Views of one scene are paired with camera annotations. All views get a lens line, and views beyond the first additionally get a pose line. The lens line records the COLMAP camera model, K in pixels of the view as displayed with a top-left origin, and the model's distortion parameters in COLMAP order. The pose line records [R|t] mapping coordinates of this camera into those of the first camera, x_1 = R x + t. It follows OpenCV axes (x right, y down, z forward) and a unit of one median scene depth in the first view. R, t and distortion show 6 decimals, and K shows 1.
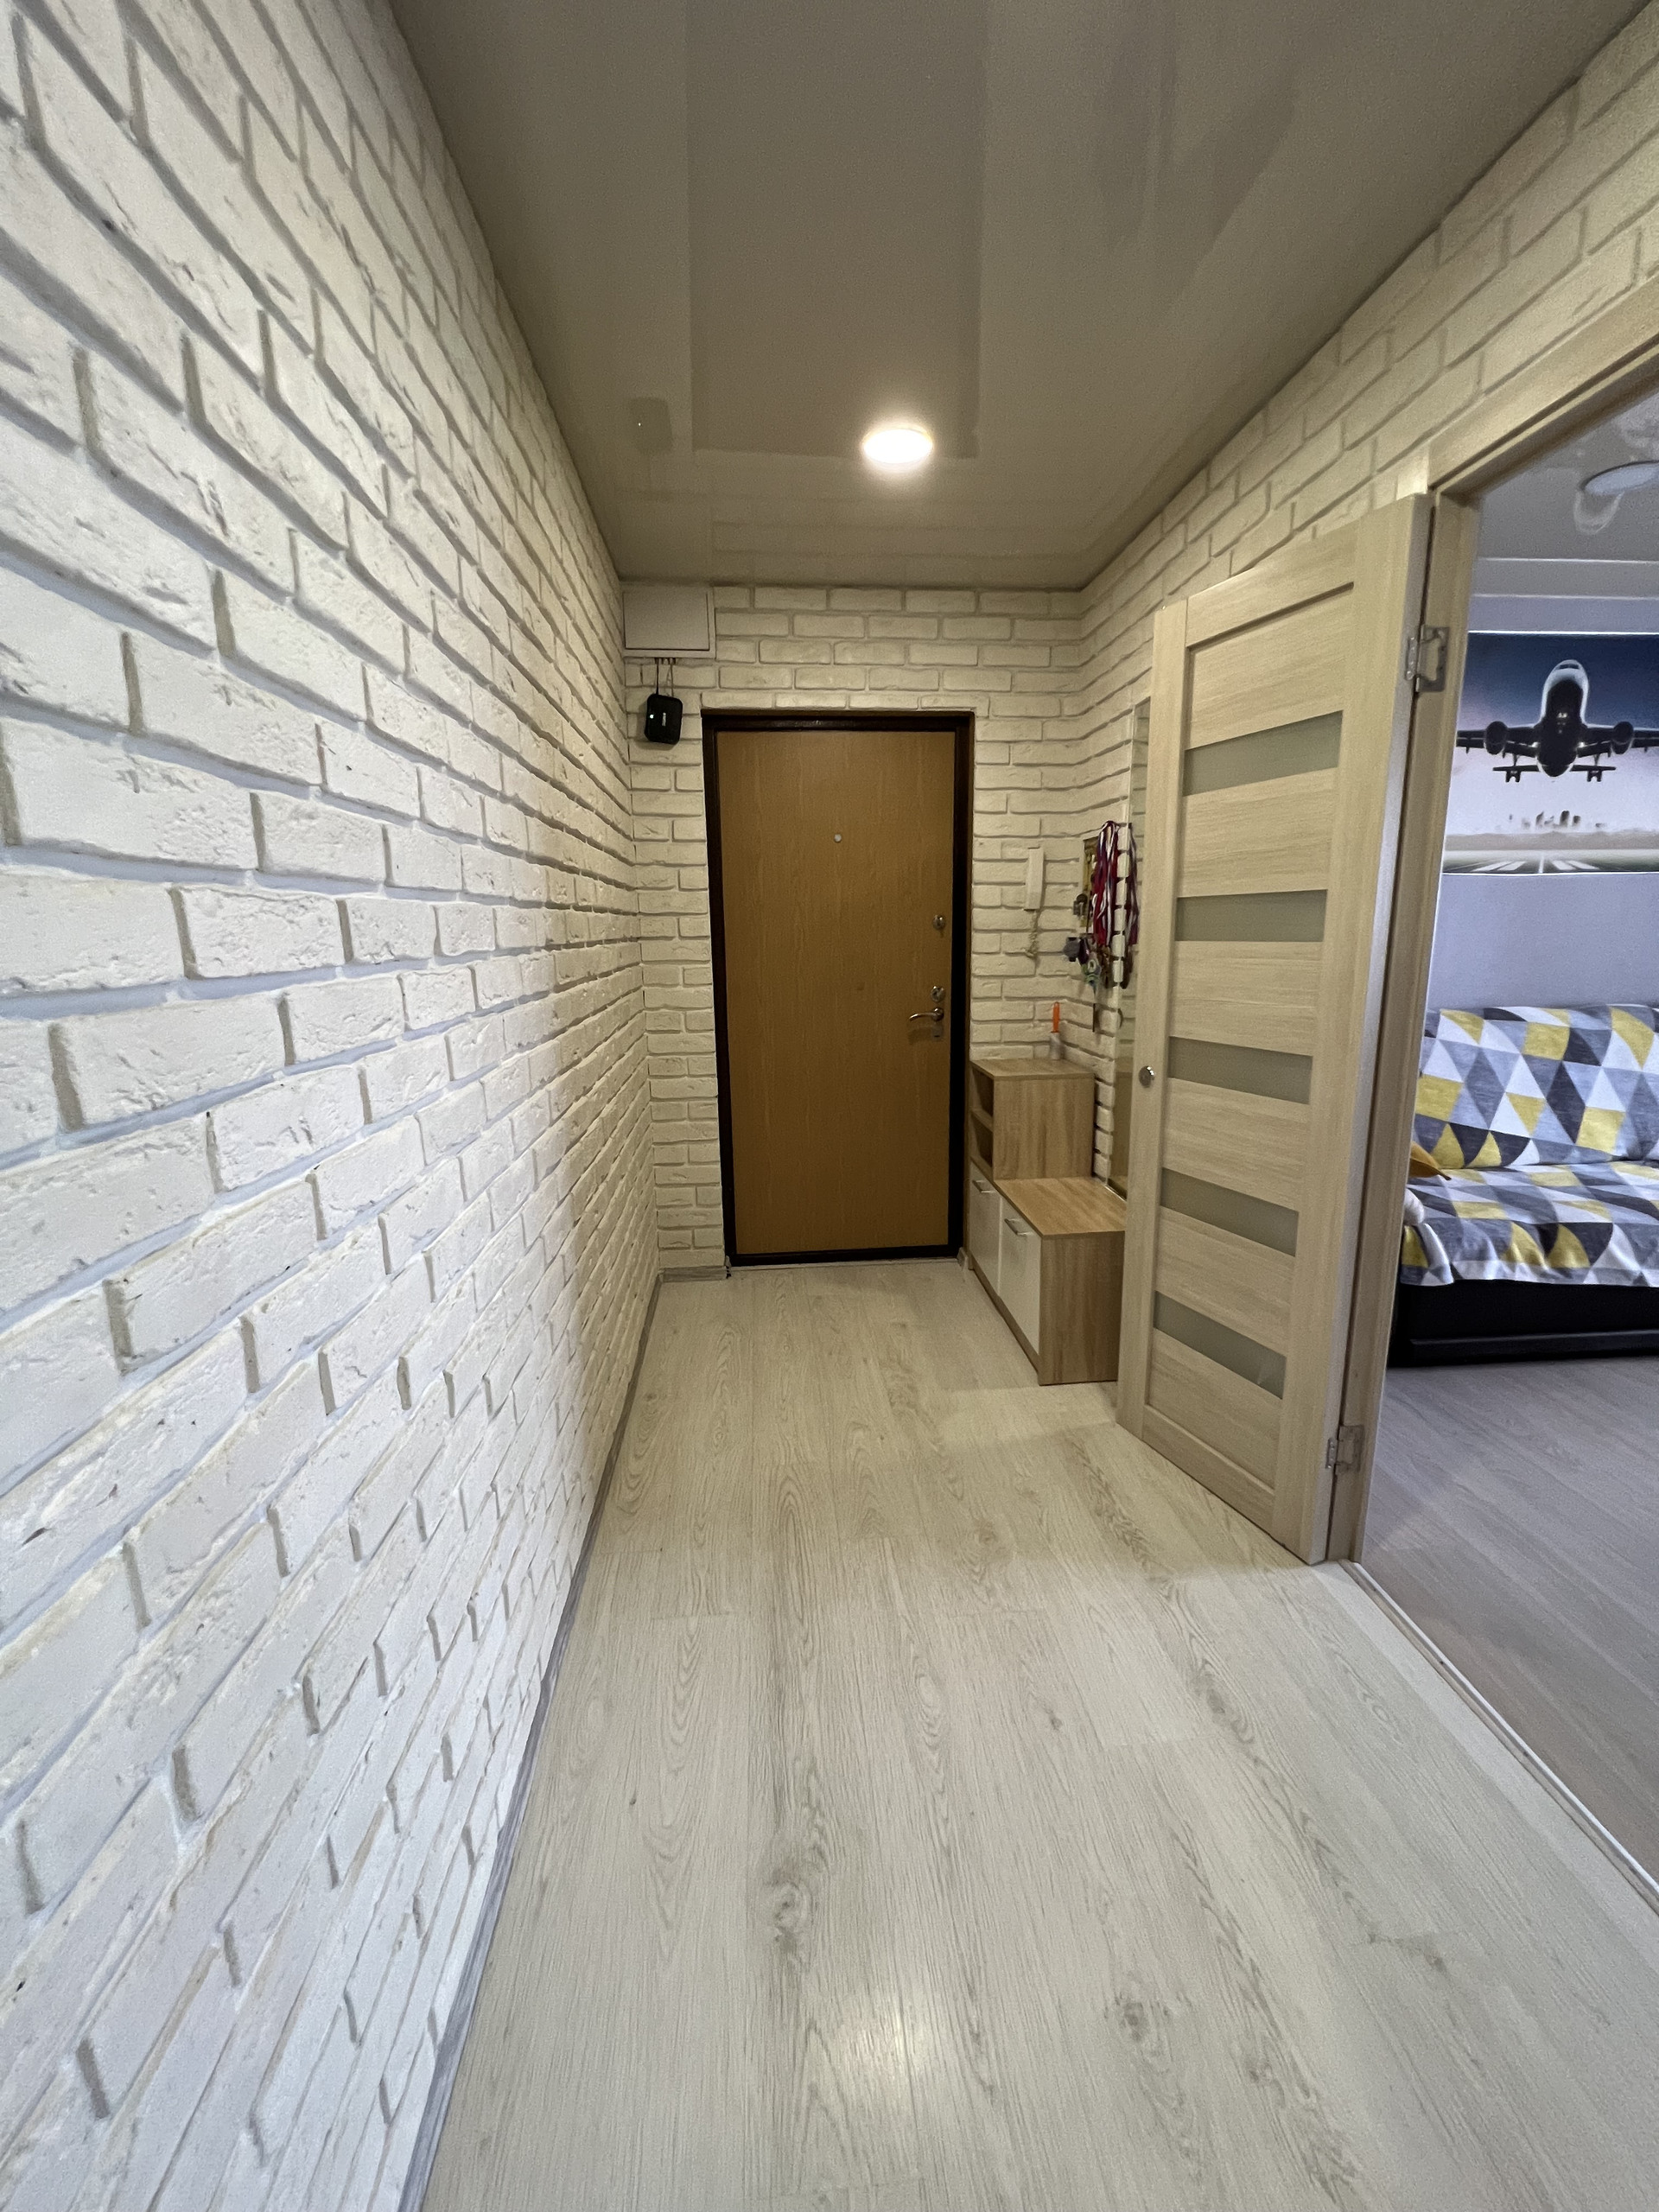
lens RADIAL K [[891.1, 0, 823.7], [0, 891.1, 1103.2], [0, 0, 1]] dist [-0.004143, 0.002002]
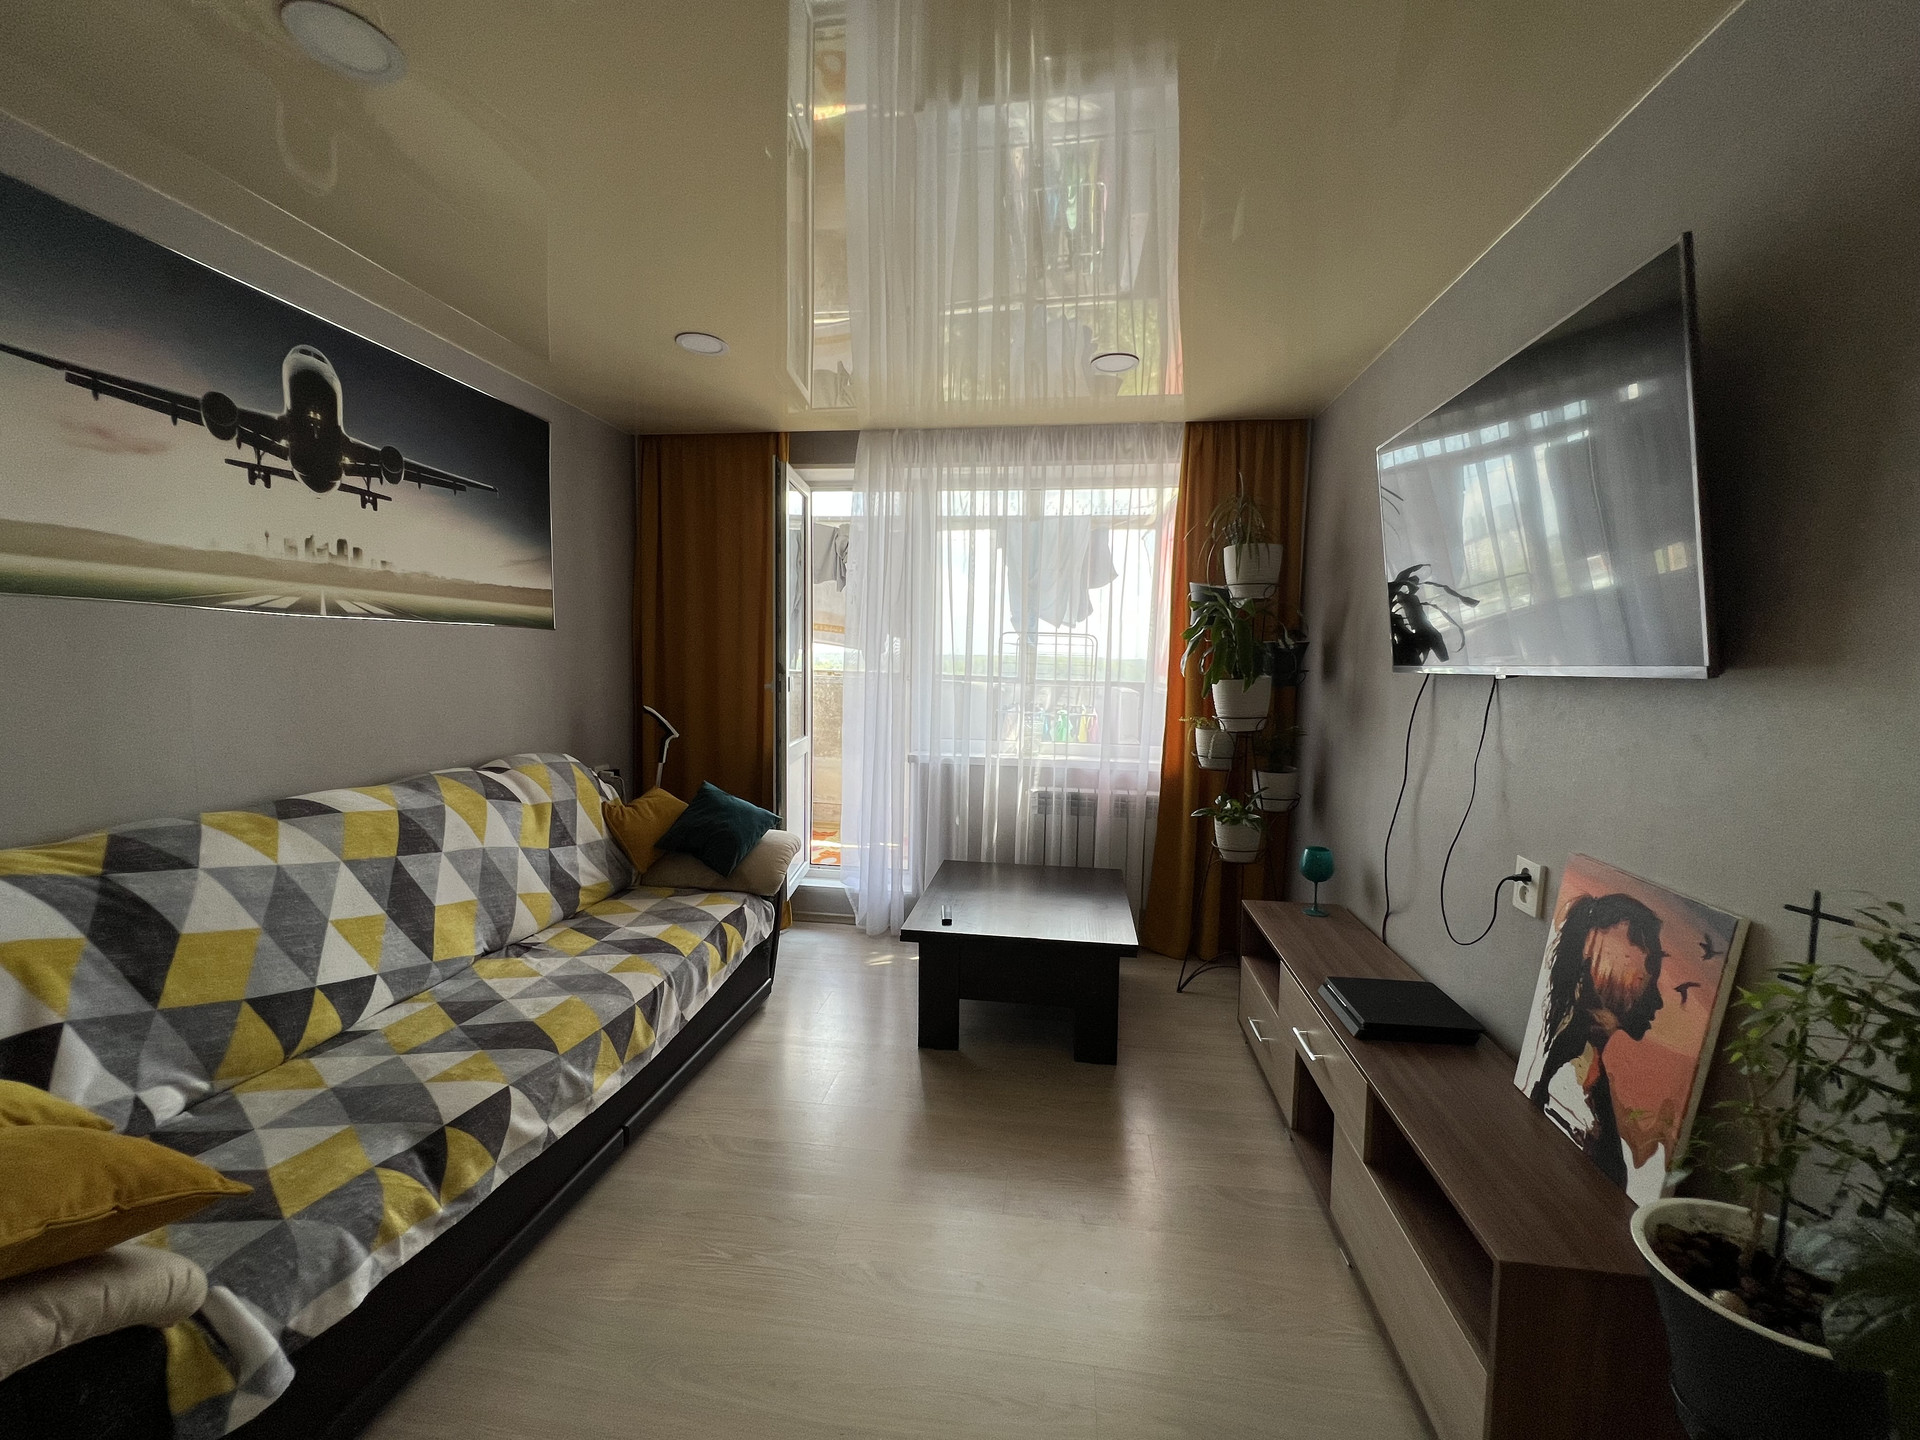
lens RADIAL K [[773.4, 0, 960.5], [0, 773.4, 714.1], [0, 0, 1]] dist [-0.004143, 0.002002]
pose [[0.219576, -0.053313, 0.974138, 0.293900], [0.171658, 0.985039, 0.015217, -0.096433], [-0.960375, 0.163877, 0.225442, 0.361216]]
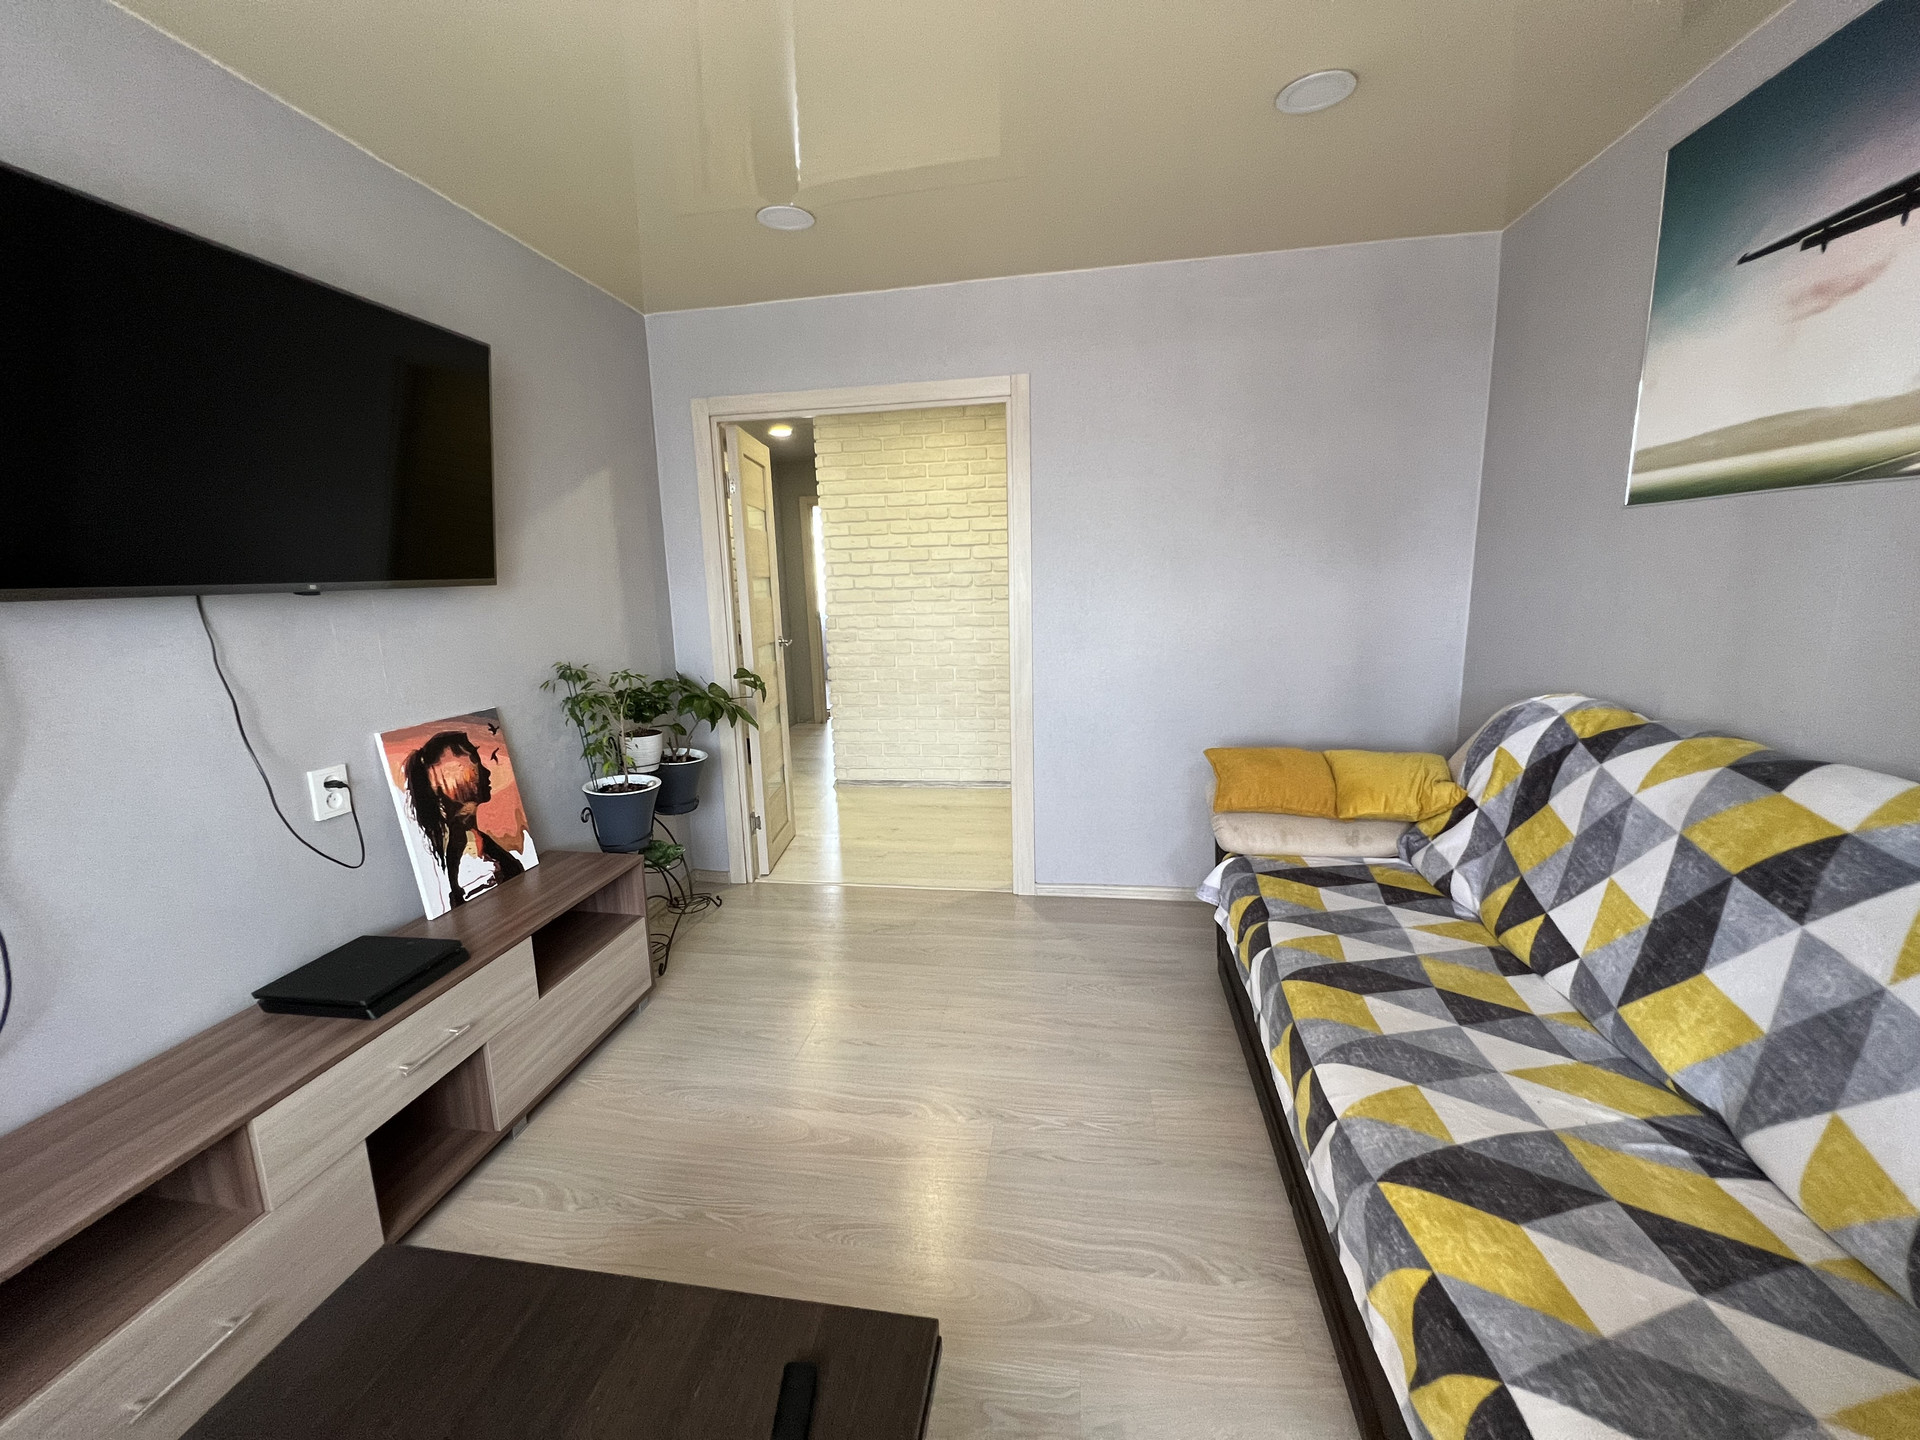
lens RADIAL K [[773.4, 0, 958.0], [0, 773.4, 713.9], [0, 0, 1]] dist [-0.004143, 0.002002]
pose [[-0.231232, 0.193371, -0.953488, 1.324285], [-0.157449, 0.959692, 0.232812, -0.164705], [0.960074, 0.203959, -0.191465, 0.666723]]
